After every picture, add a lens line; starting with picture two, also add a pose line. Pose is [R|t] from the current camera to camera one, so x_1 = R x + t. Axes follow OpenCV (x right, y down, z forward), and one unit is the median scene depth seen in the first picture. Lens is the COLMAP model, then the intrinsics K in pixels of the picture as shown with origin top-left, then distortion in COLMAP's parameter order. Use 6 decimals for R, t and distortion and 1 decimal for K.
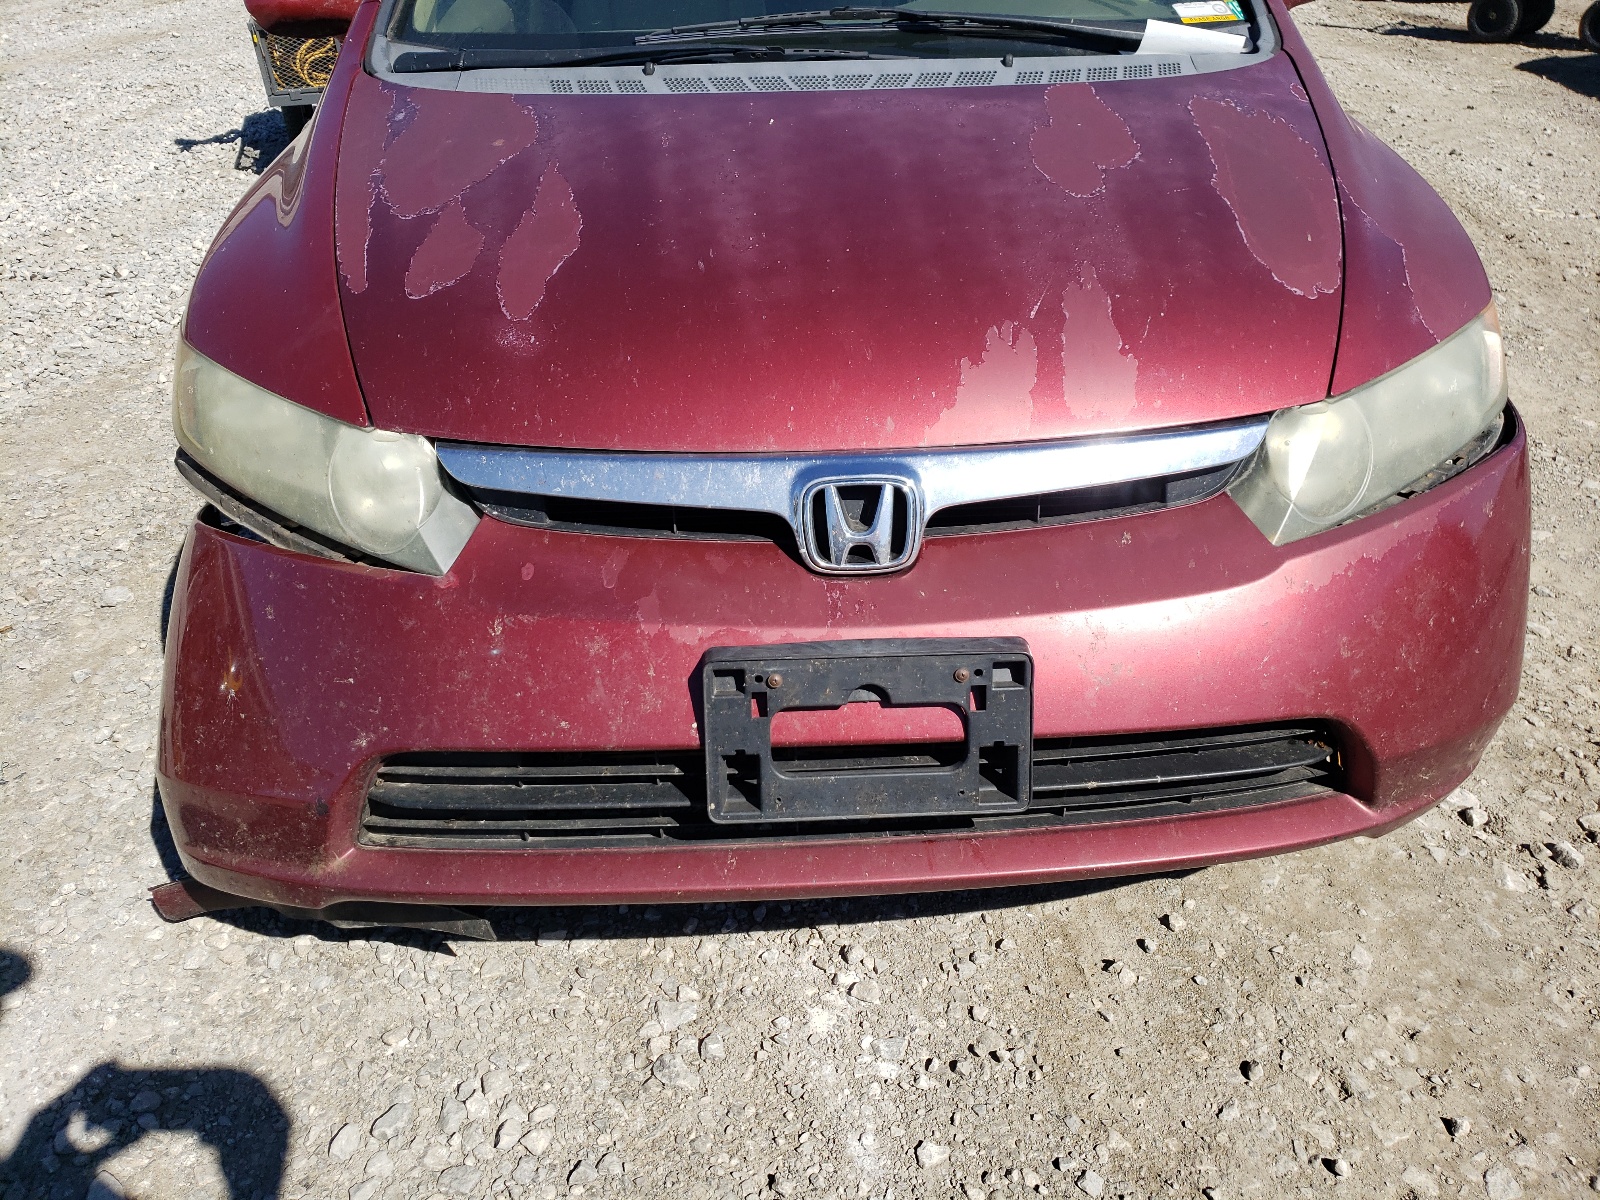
lens RADIAL K [[1225.9, 0, 800.0], [0, 1225.9, 600.0], [0, 0, 1]] dist [0.006220, 0.002656]
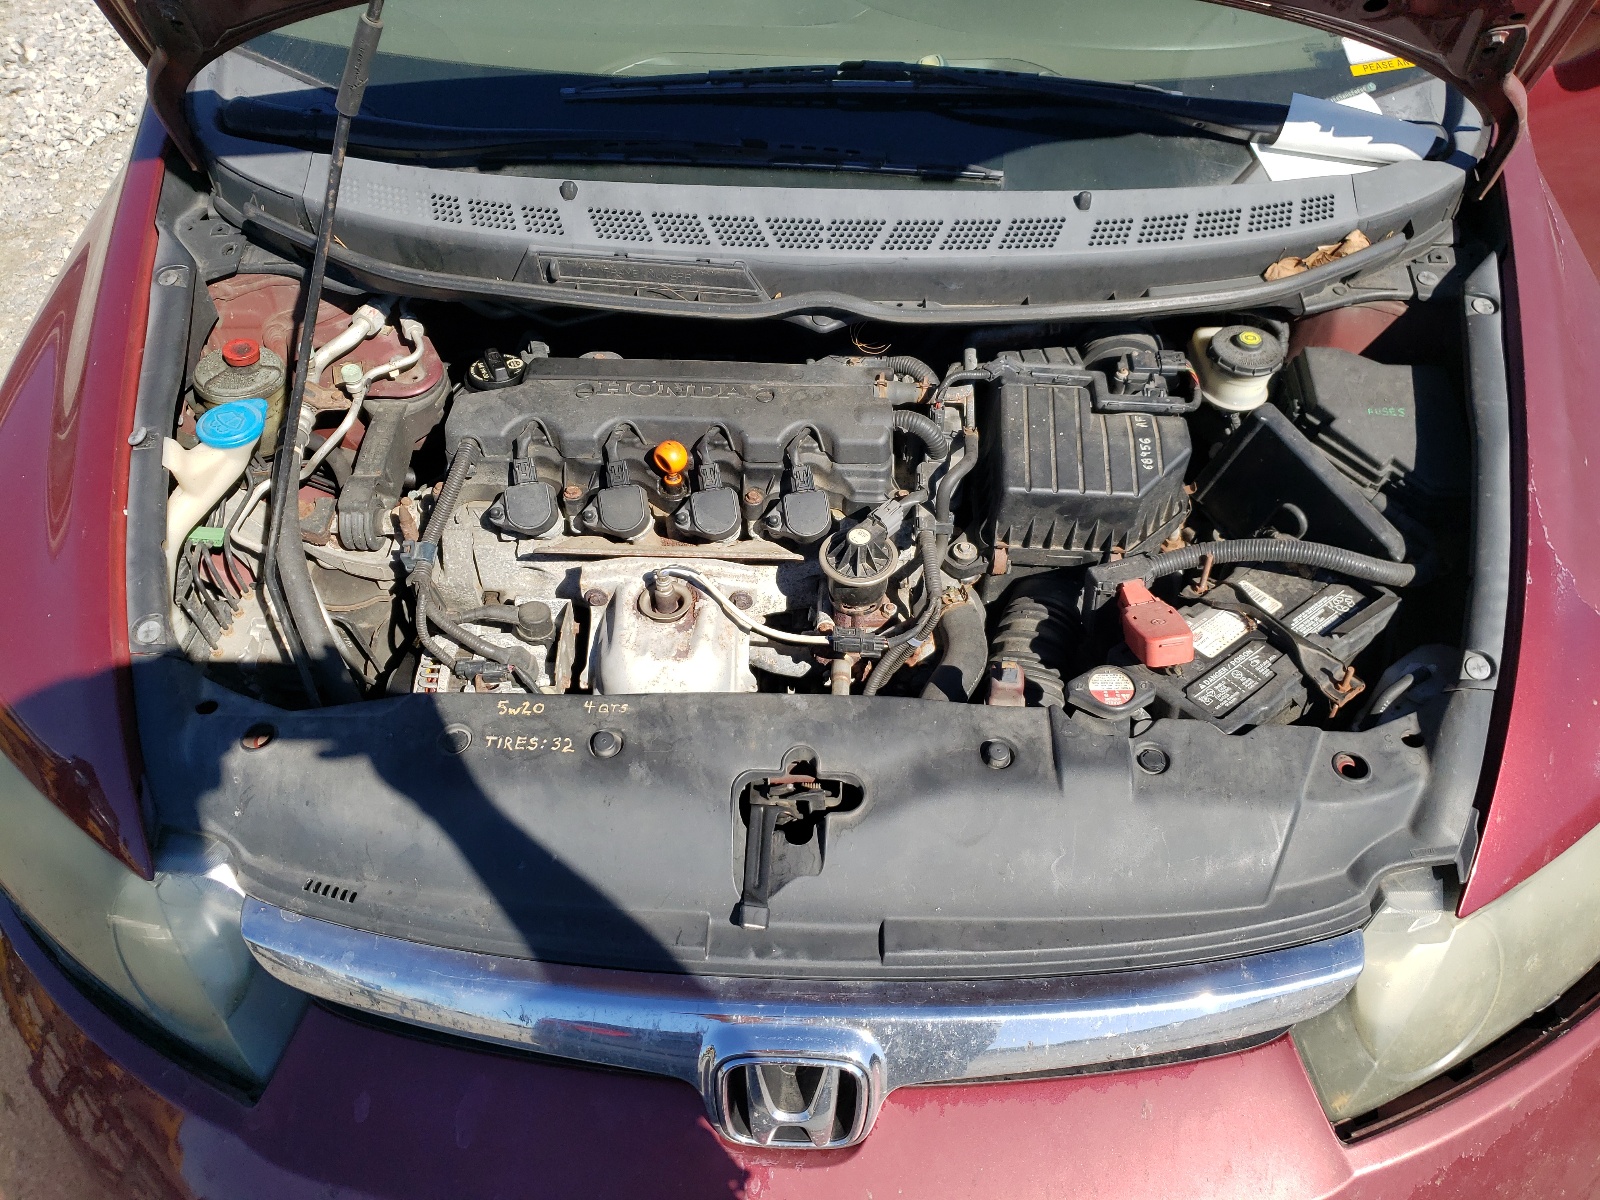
lens RADIAL K [[1225.9, 0, 800.0], [0, 1225.9, 600.0], [0, 0, 1]] dist [0.006220, 0.002656]
pose [[0.998020, 0.058560, -0.022937, 0.047239], [-0.049869, 0.959080, 0.278709, -0.510274], [0.038320, -0.277013, 0.960102, 0.327271]]
